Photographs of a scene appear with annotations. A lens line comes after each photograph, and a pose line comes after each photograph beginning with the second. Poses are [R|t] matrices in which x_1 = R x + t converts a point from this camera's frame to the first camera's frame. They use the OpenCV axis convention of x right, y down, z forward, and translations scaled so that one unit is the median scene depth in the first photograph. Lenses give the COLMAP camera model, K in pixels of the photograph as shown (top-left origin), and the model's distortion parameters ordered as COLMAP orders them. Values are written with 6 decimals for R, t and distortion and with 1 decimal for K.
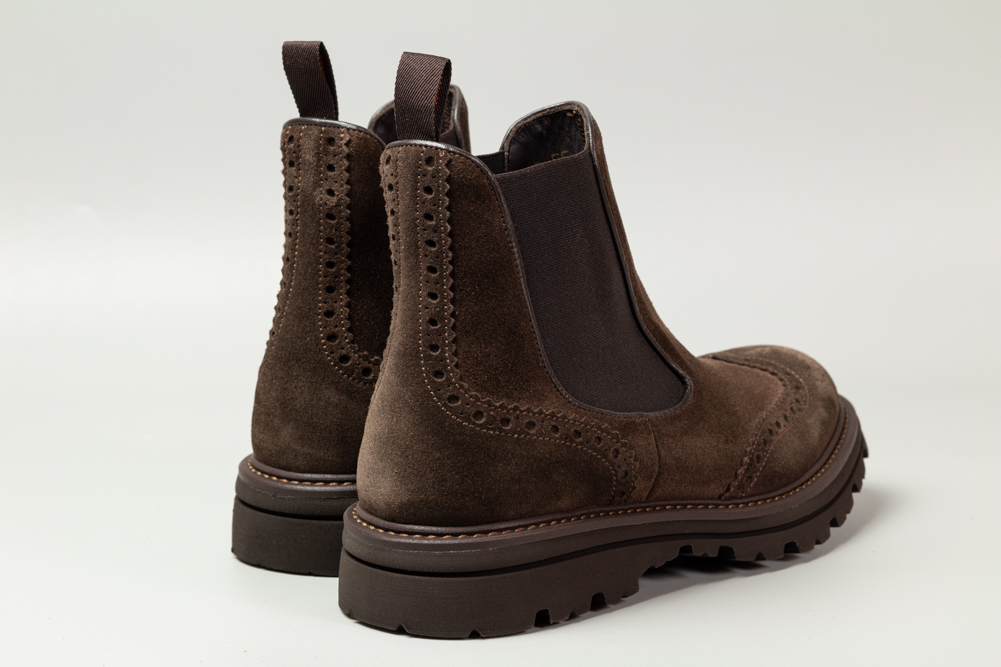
lens RADIAL K [[2584.4, 0, 500.5], [0, 2584.4, 333.5], [0, 0, 1]] dist [-0.072571, -0.681122]
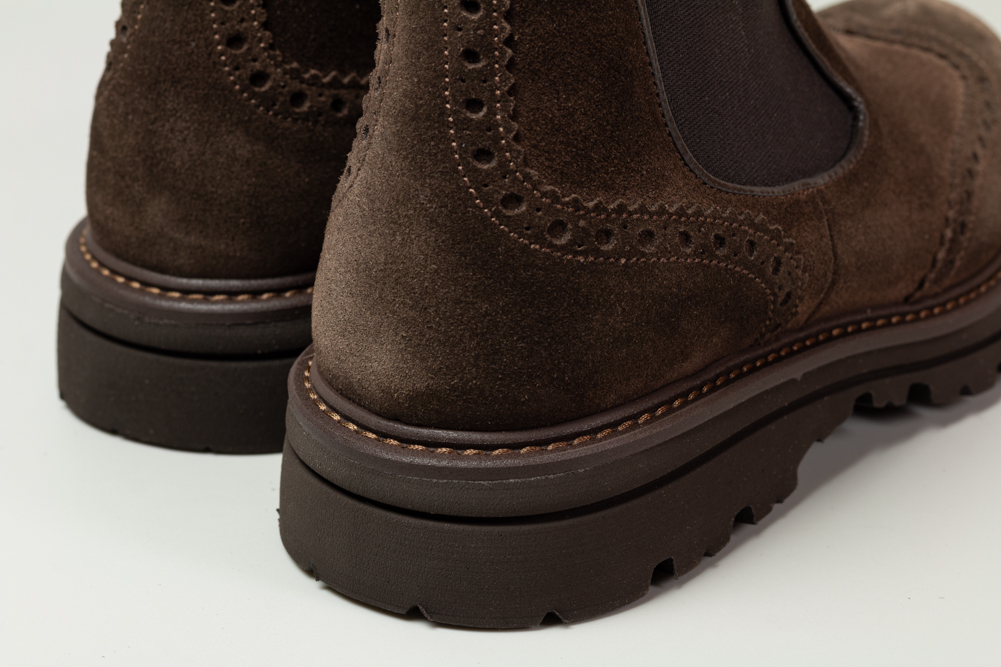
lens RADIAL K [[2584.4, 0, 500.5], [0, 2584.4, 333.5], [0, 0, 1]] dist [-0.072571, -0.681122]
pose [[0.991197, -0.035115, 0.127655, -0.086210], [0.005229, 0.973816, 0.227277, -0.066362], [-0.132293, -0.224609, 0.965427, 0.466811]]
